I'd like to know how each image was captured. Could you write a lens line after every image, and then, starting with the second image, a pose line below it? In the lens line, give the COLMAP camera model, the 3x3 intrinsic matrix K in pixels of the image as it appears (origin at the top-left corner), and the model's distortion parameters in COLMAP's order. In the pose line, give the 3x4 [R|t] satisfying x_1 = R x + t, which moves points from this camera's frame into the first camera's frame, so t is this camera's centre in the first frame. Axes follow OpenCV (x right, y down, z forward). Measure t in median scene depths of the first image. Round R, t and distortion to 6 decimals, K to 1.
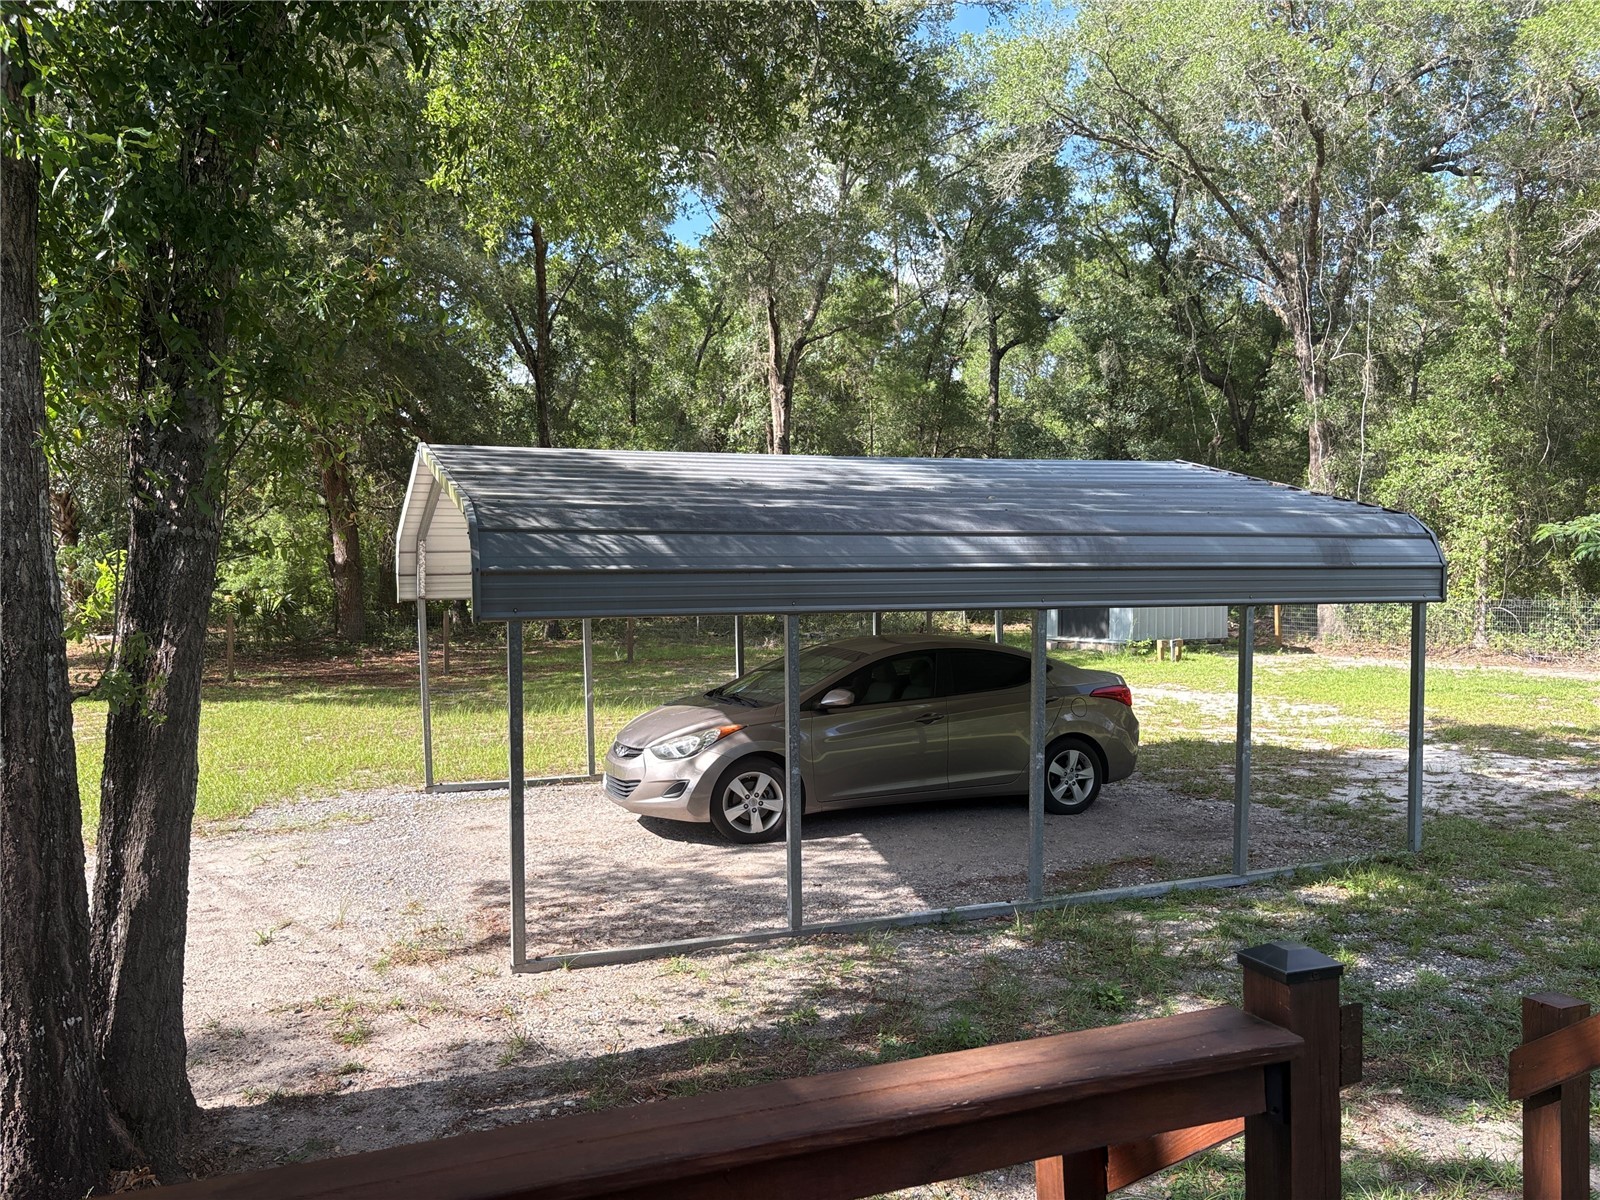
lens RADIAL K [[1221.8, 0, 797.9], [0, 1221.8, 614.7], [0, 0, 1]] dist [-0.001324, -0.009991]
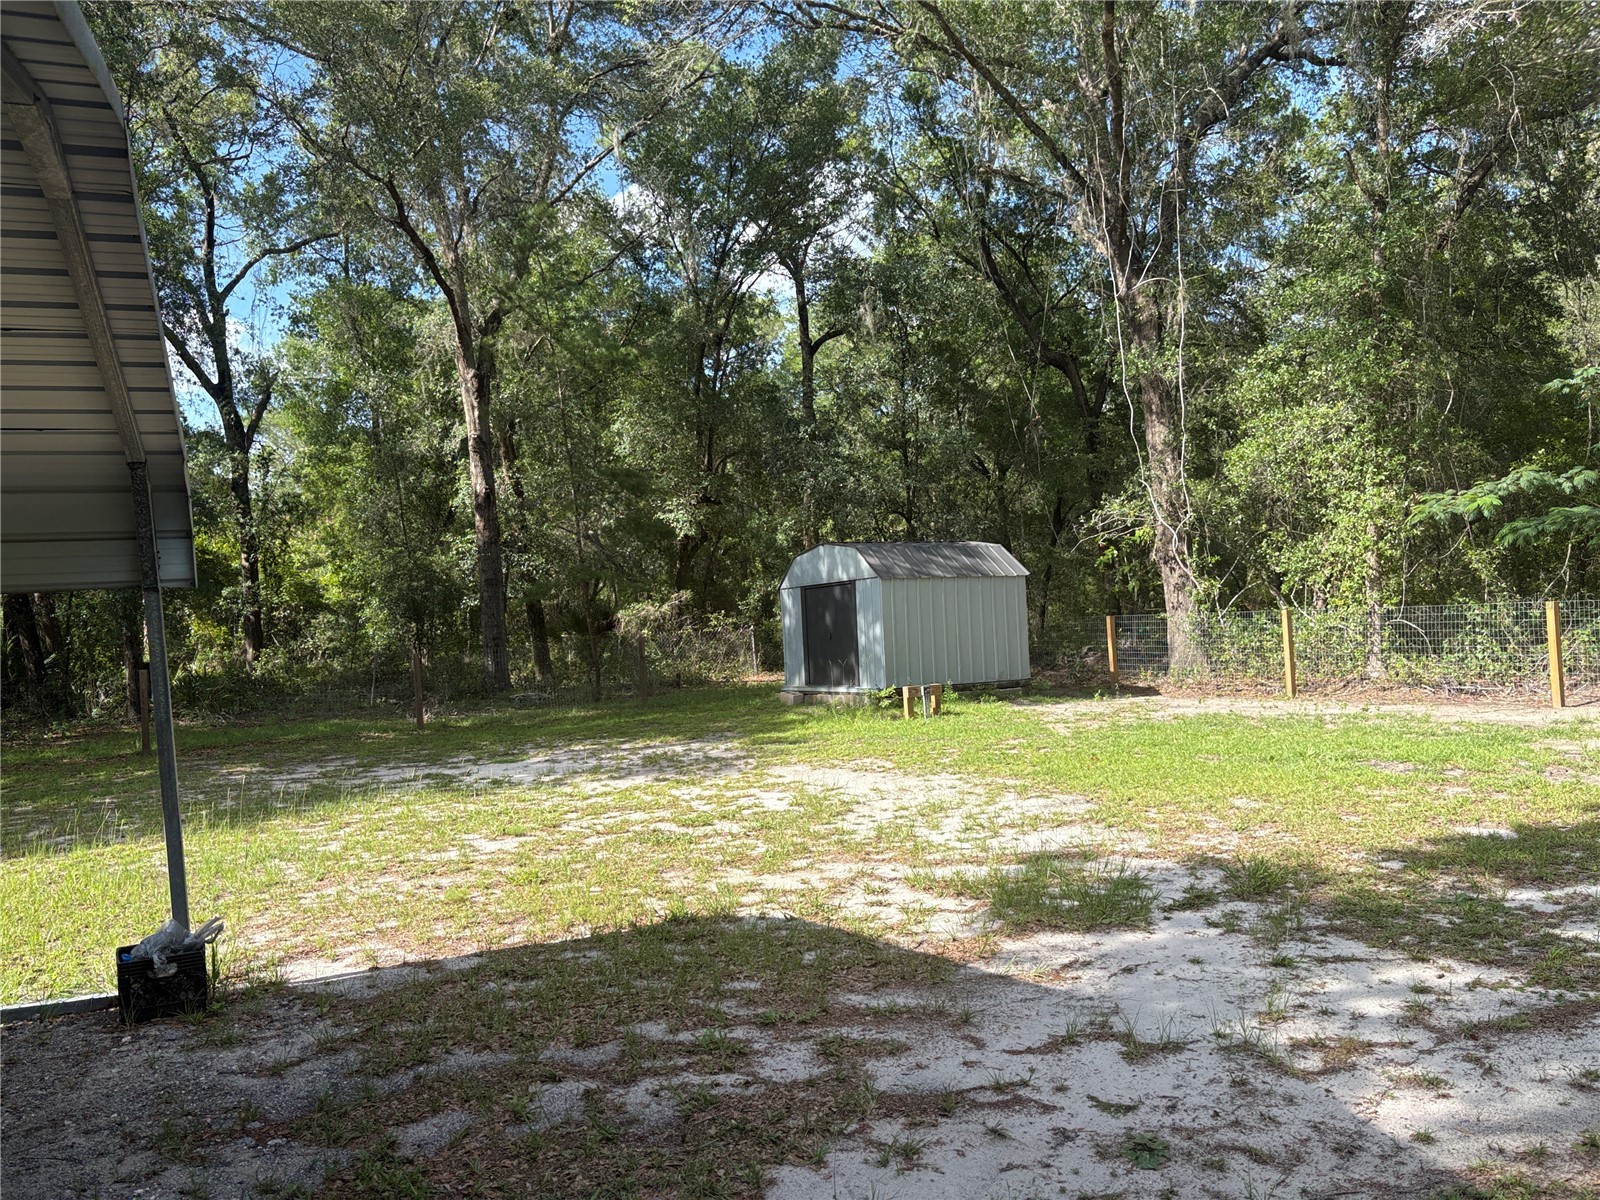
lens RADIAL K [[1221.8, 0, 800.0], [0, 1221.8, 585.7], [0, 0, 1]] dist [-0.001324, -0.009991]
pose [[0.998384, -0.037095, 0.043040, 0.199769], [0.039900, 0.997005, -0.066248, 0.007283], [-0.040453, 0.067858, 0.996875, 0.309947]]
